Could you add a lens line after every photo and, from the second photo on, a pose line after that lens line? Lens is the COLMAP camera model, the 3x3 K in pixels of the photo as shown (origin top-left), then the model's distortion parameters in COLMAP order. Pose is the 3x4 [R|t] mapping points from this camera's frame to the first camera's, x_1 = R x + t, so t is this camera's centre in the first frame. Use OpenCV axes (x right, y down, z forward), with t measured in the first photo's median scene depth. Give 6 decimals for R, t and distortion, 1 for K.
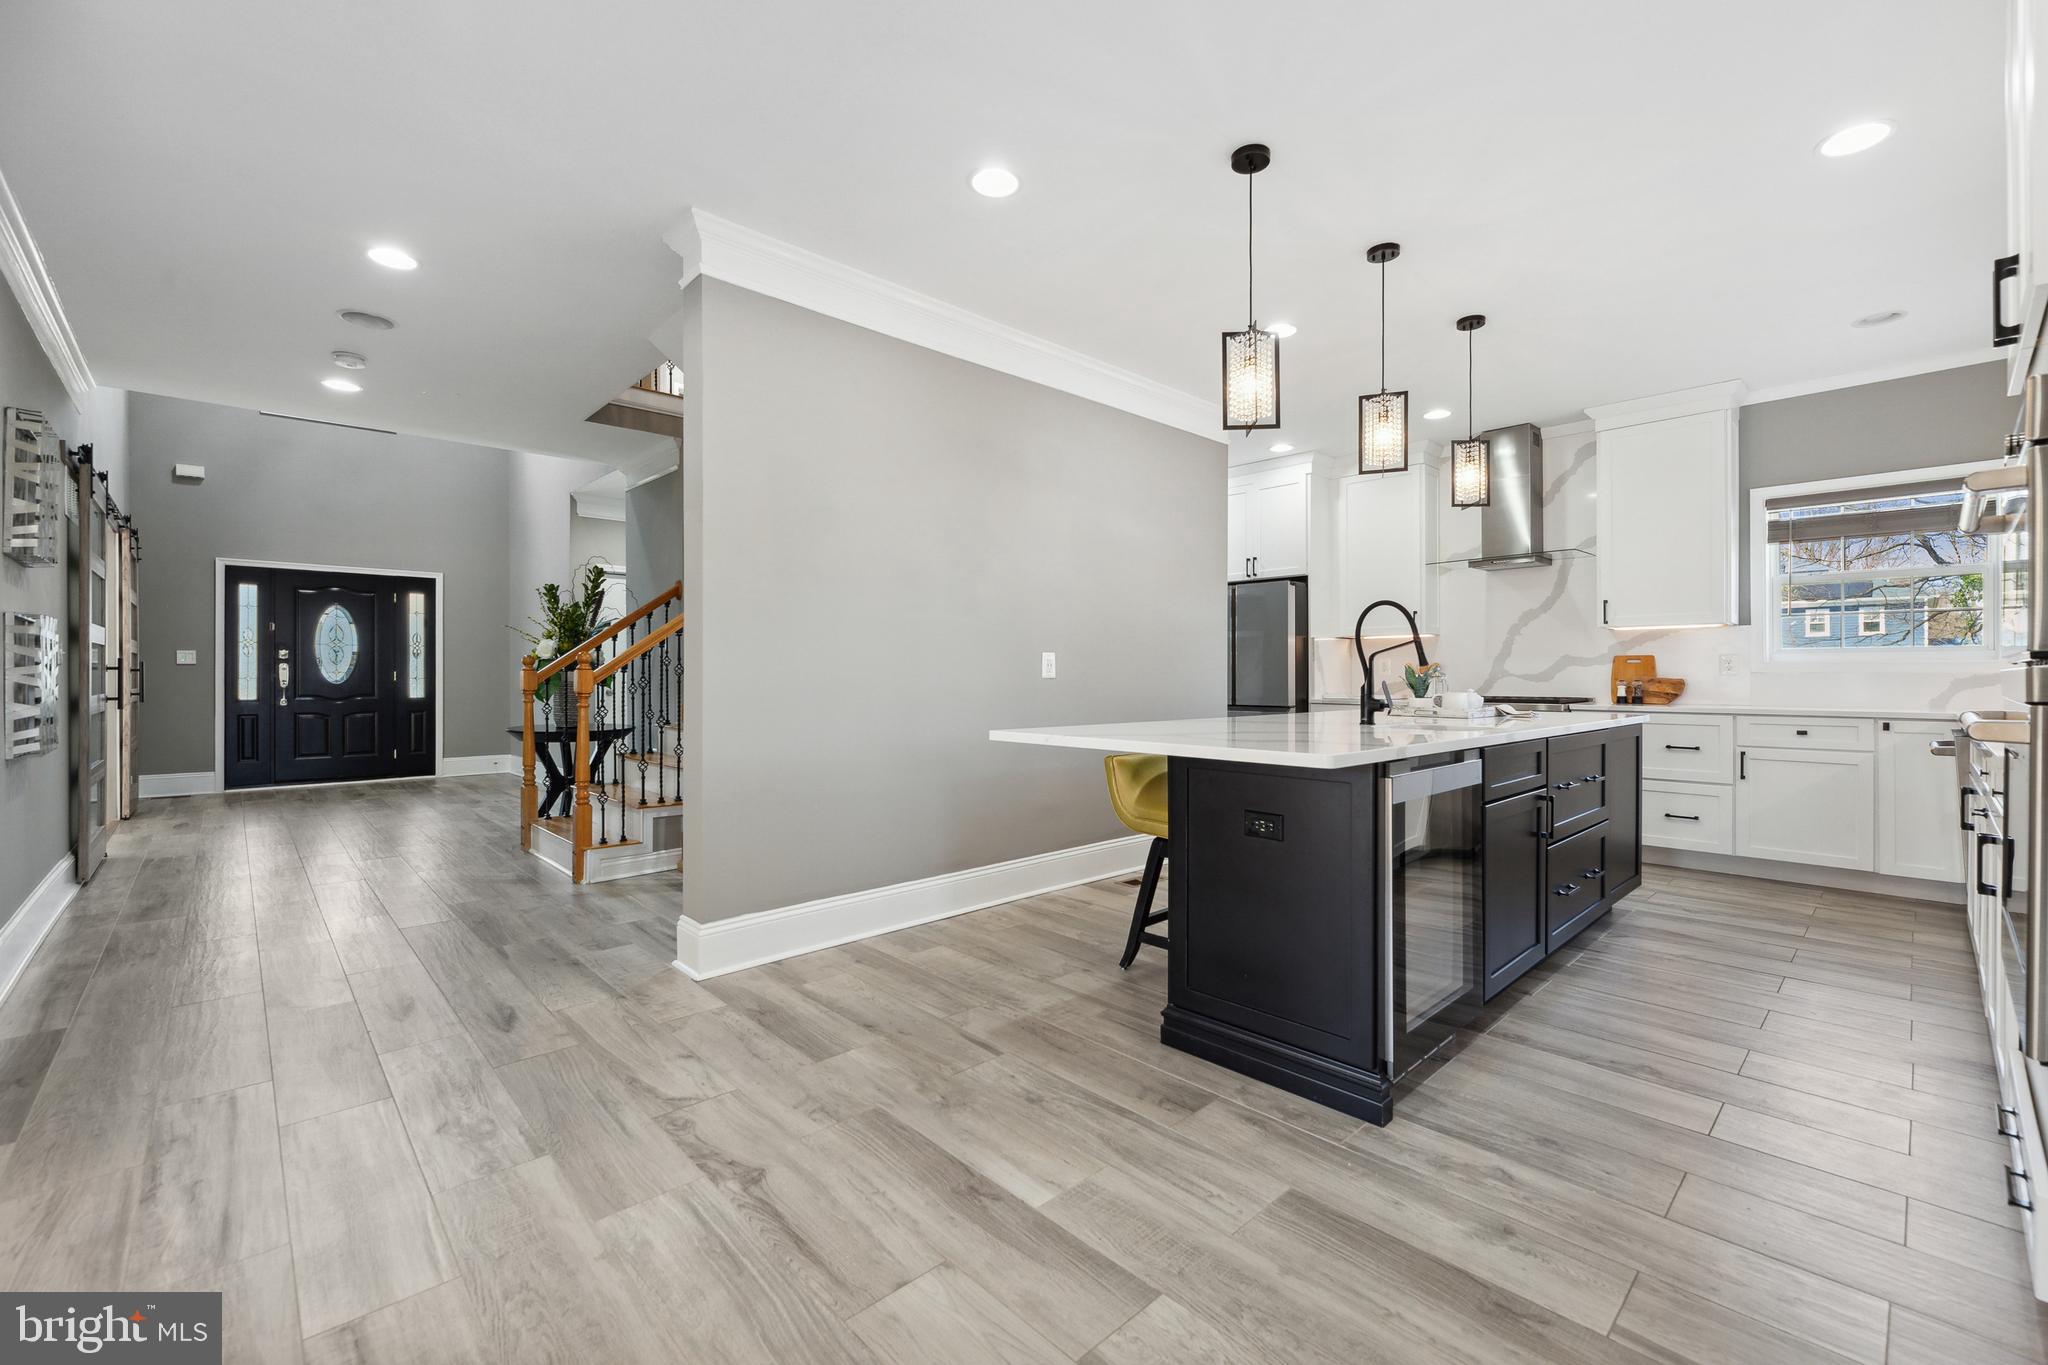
lens RADIAL K [[844.2, 0, 1035.3], [0, 844.2, 678.3], [0, 0, 1]] dist [-0.000539, -0.000092]
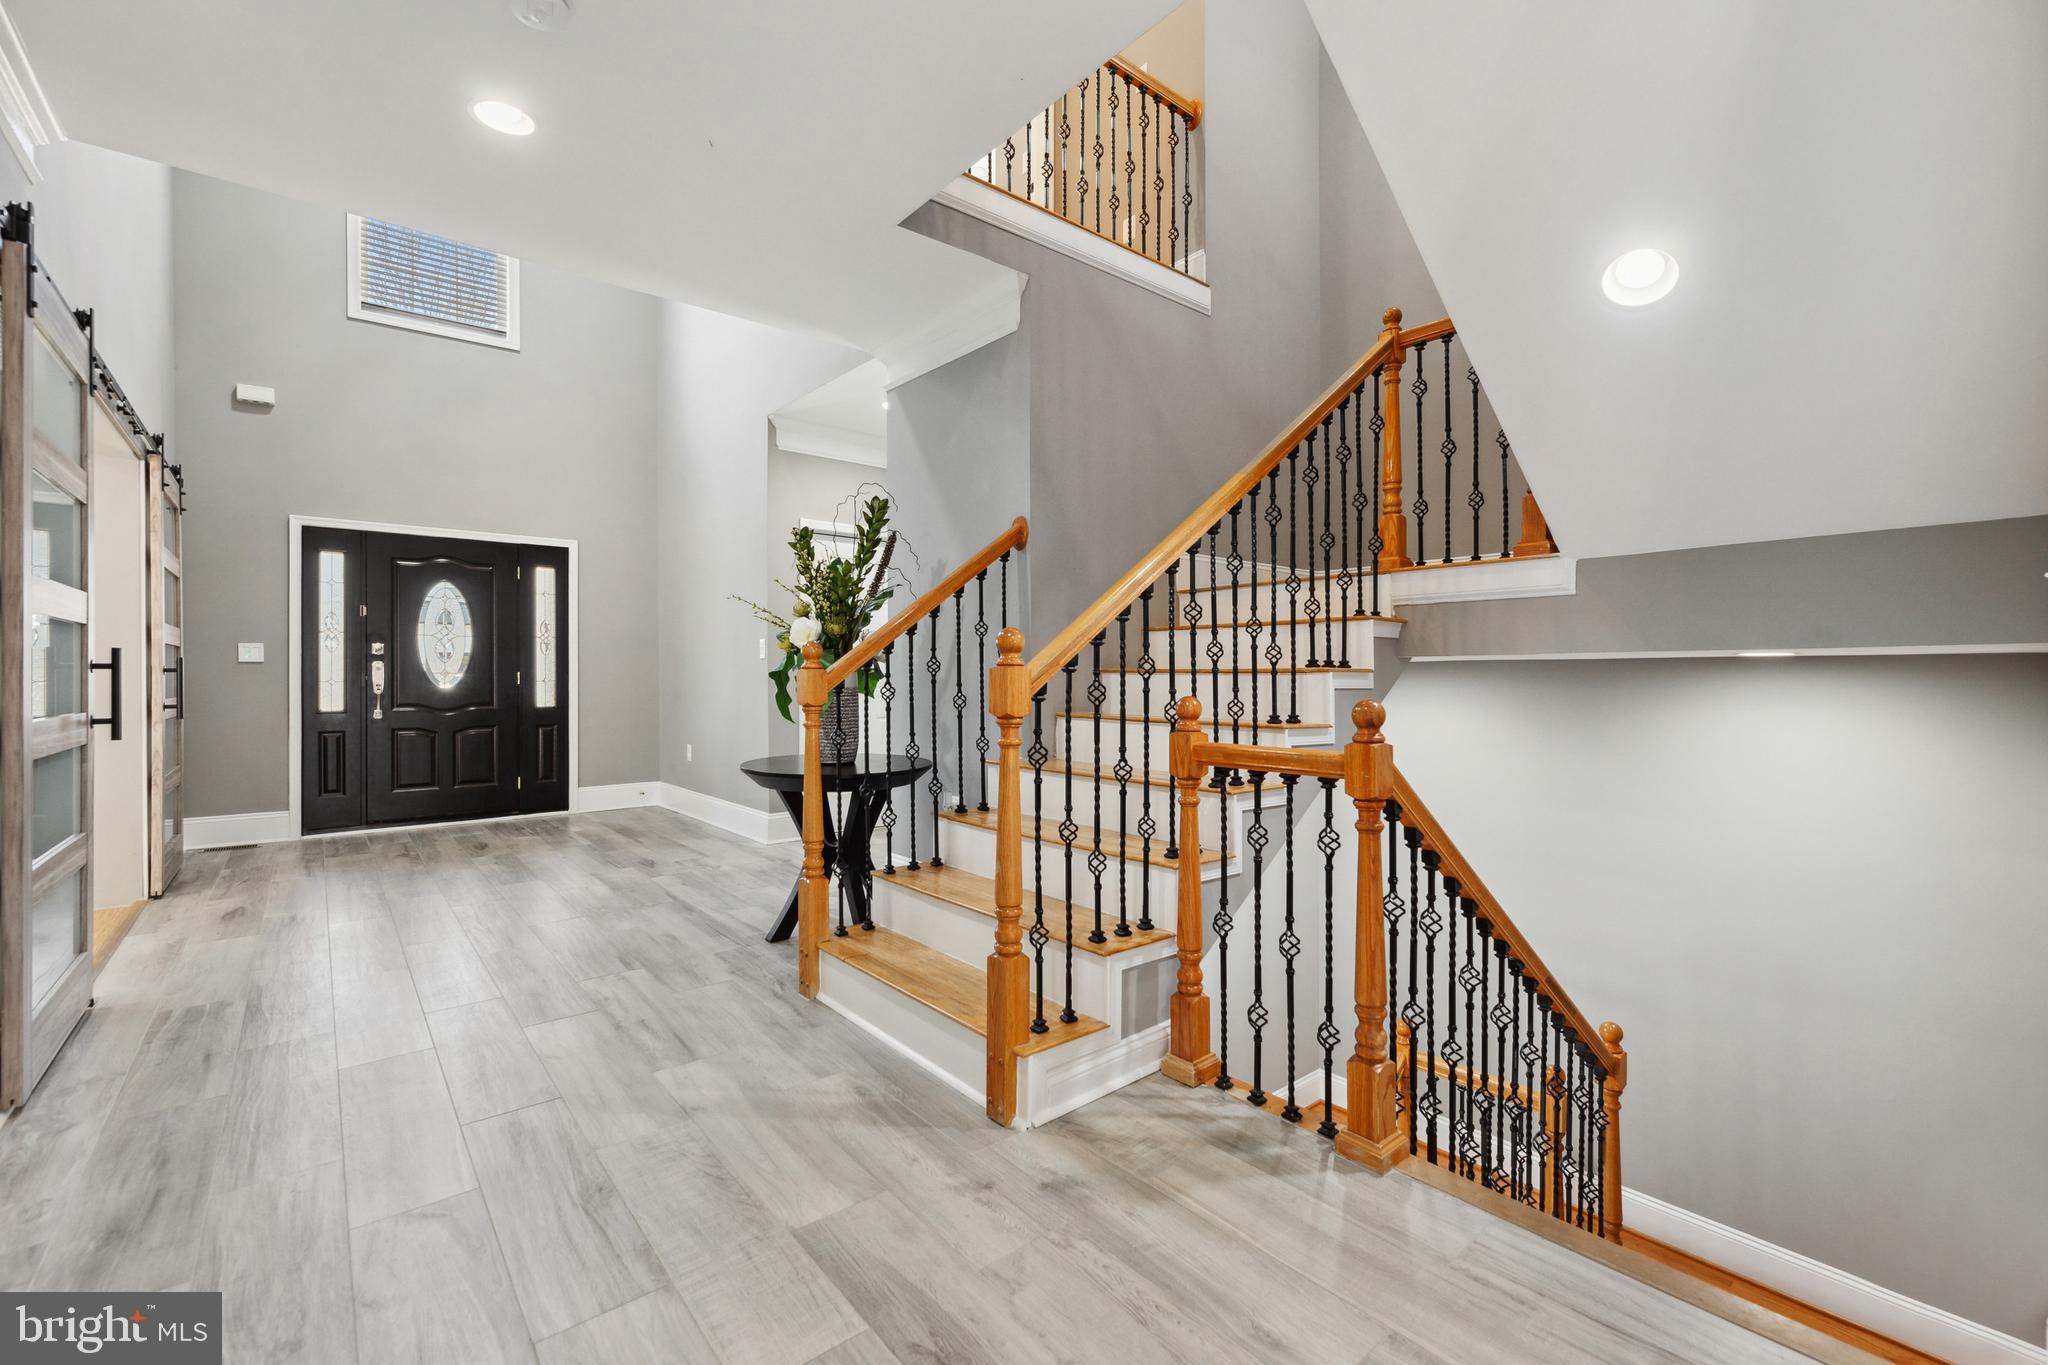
lens RADIAL K [[855.1, 0, 1031.0], [0, 855.1, 679.7], [0, 0, 1]] dist [-0.001223, 0.000035]
pose [[0.997928, -0.001032, -0.064333, -0.412657], [0.001081, 0.999999, 0.000727, -0.002384], [0.064333, -0.000795, 0.997928, 0.440387]]
